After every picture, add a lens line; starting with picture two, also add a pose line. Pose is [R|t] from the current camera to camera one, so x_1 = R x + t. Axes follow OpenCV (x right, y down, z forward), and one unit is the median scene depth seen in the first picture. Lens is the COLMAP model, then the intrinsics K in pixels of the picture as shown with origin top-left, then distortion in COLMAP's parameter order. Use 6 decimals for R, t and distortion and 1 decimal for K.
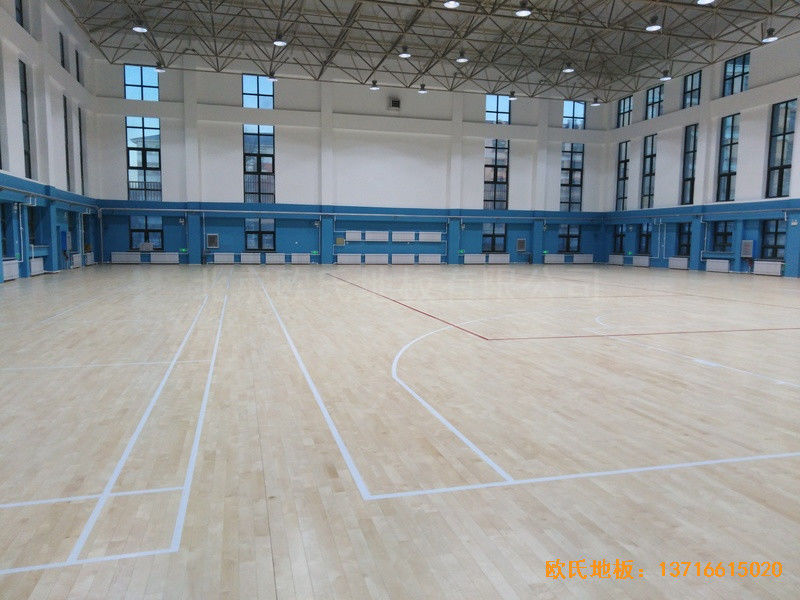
lens RADIAL K [[604.9, 0, 406.3], [0, 604.9, 306.5], [0, 0, 1]] dist [0.038042, -0.036845]
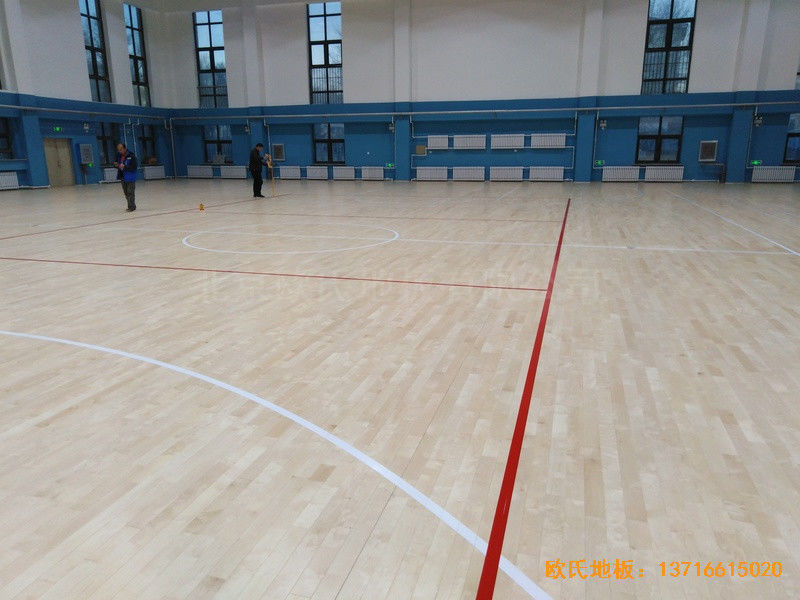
lens RADIAL K [[604.9, 0, 397.0], [0, 604.9, 297.9], [0, 0, 1]] dist [0.038042, -0.036845]
pose [[0.847901, 0.110322, -0.518548, 0.280049], [-0.043082, 0.989212, 0.140011, -0.028890], [0.528400, -0.096376, 0.843507, 0.316889]]
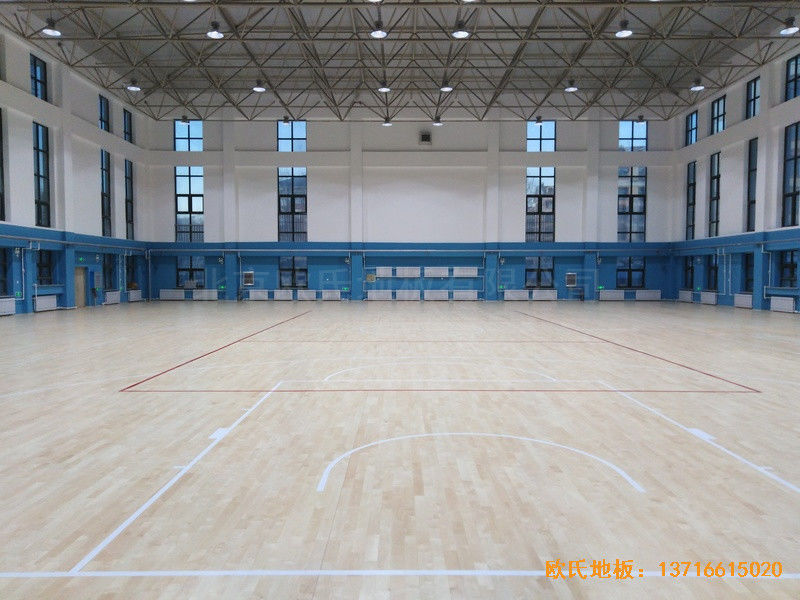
lens RADIAL K [[604.9, 0, 402.9], [0, 604.9, 302.5], [0, 0, 1]] dist [0.038042, -0.036845]
pose [[0.964221, 0.002487, -0.265087, 0.202878], [-0.019606, 0.997887, -0.061949, -0.006719], [0.264373, 0.064930, 0.962232, 0.061448]]
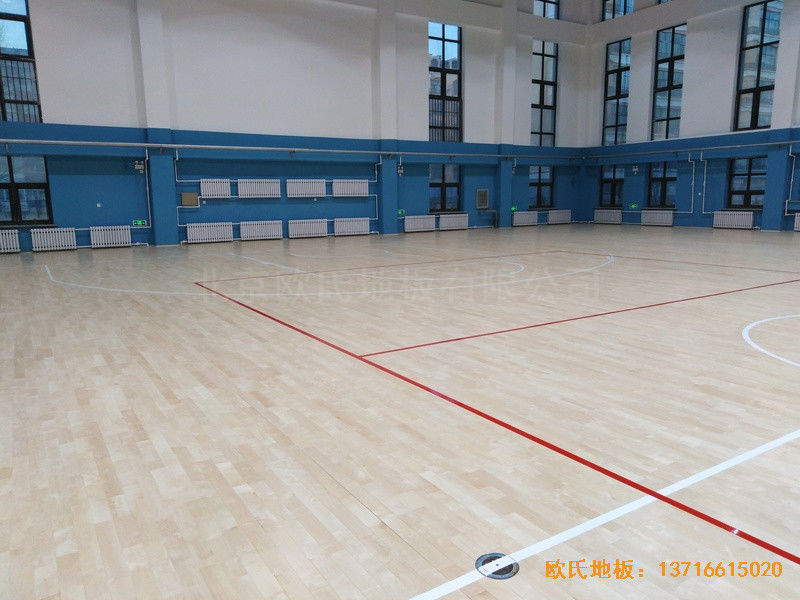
lens RADIAL K [[604.9, 0, 402.9], [0, 604.9, 298.0], [0, 0, 1]] dist [0.038042, -0.036845]
pose [[0.955929, -0.072863, 0.284413, -0.088441], [0.056366, 0.996241, 0.065774, -0.047008], [-0.288136, -0.046844, 0.956443, 0.436255]]
